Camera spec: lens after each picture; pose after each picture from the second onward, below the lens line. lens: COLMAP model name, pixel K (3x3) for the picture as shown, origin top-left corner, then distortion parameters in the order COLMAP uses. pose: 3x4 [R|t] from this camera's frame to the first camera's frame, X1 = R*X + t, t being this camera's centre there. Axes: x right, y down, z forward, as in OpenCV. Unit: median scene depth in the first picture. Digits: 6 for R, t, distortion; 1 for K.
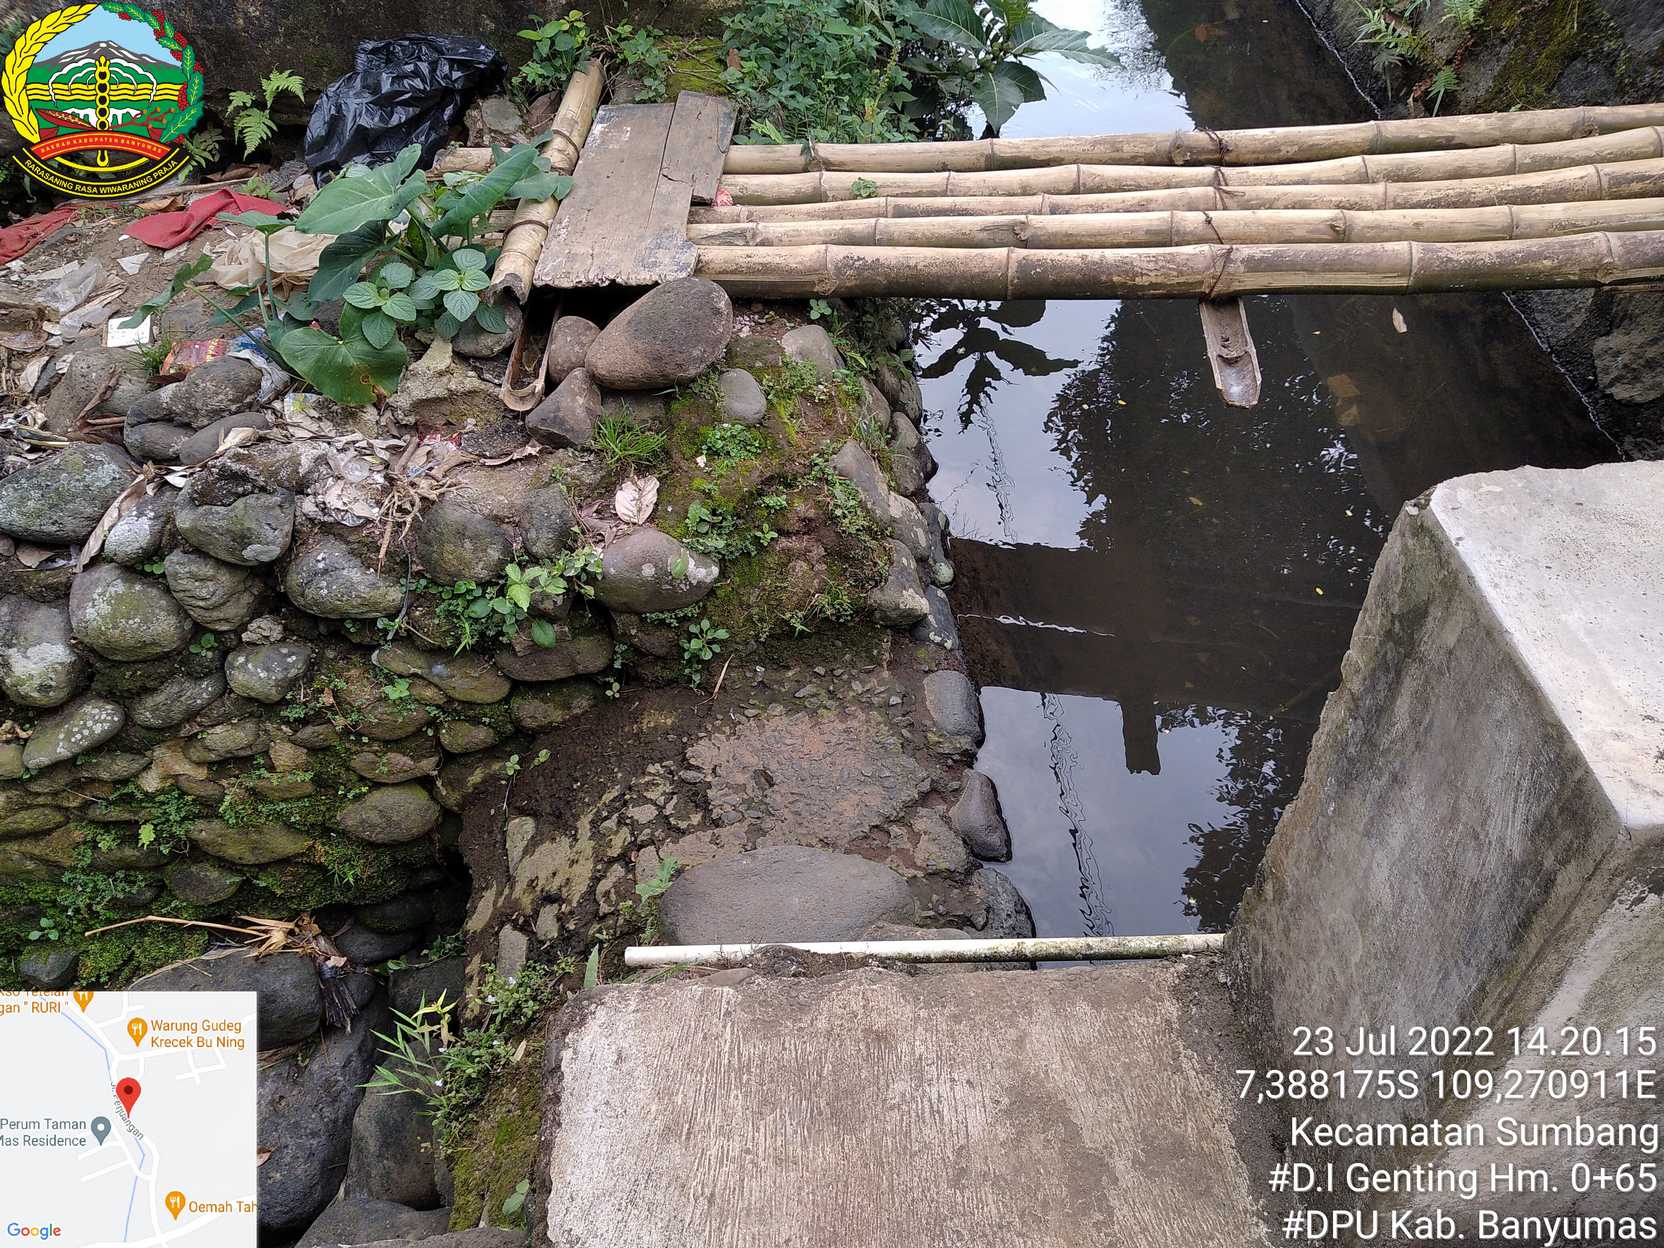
lens RADIAL K [[1366.3, 0, 832.0], [0, 1366.3, 624.0], [0, 0, 1]] dist [0.158516, -0.562832]
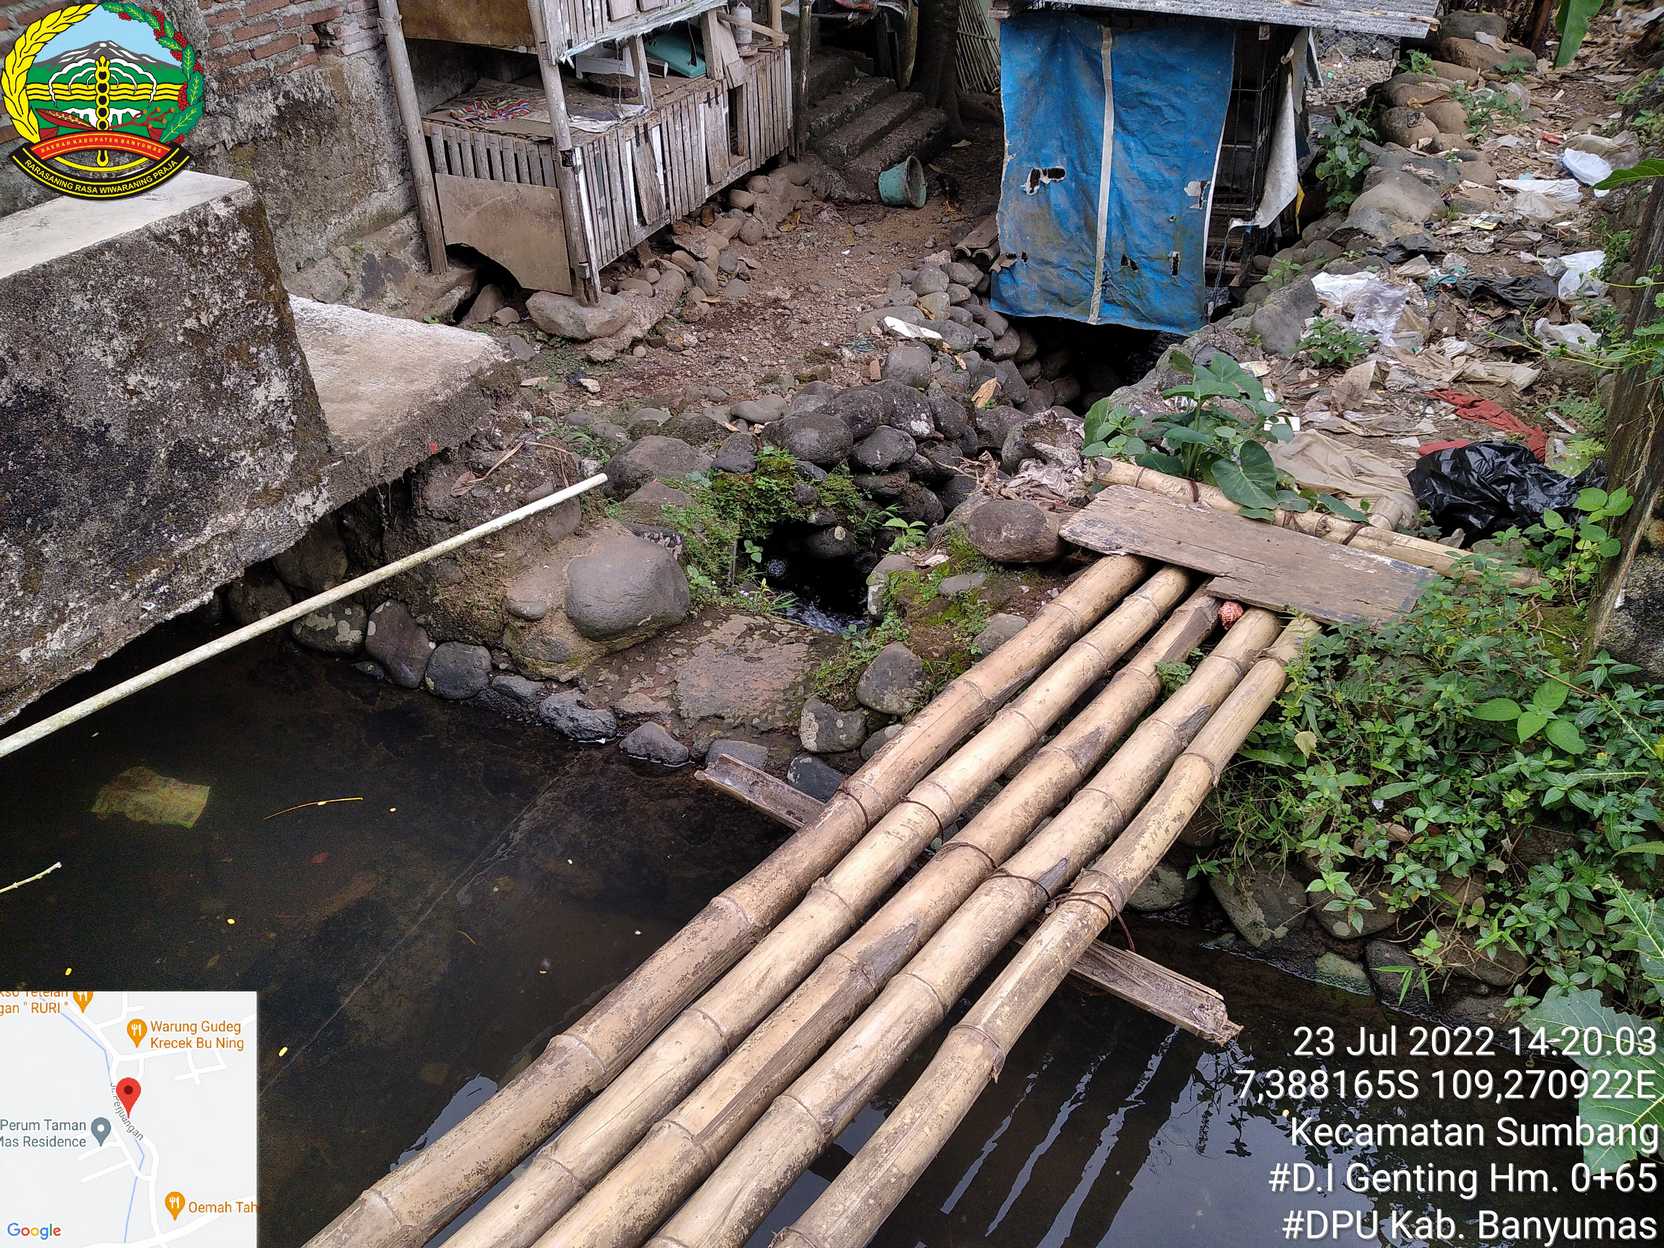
lens RADIAL K [[1394.1, 0, 832.0], [0, 1394.1, 624.0], [0, 0, 1]] dist [0.029764, -0.101432]
pose [[-0.507168, 0.509093, -0.695417, 0.887672], [-0.594045, 0.378103, 0.710034, -0.969908], [0.624413, 0.773216, 0.110663, 0.804793]]
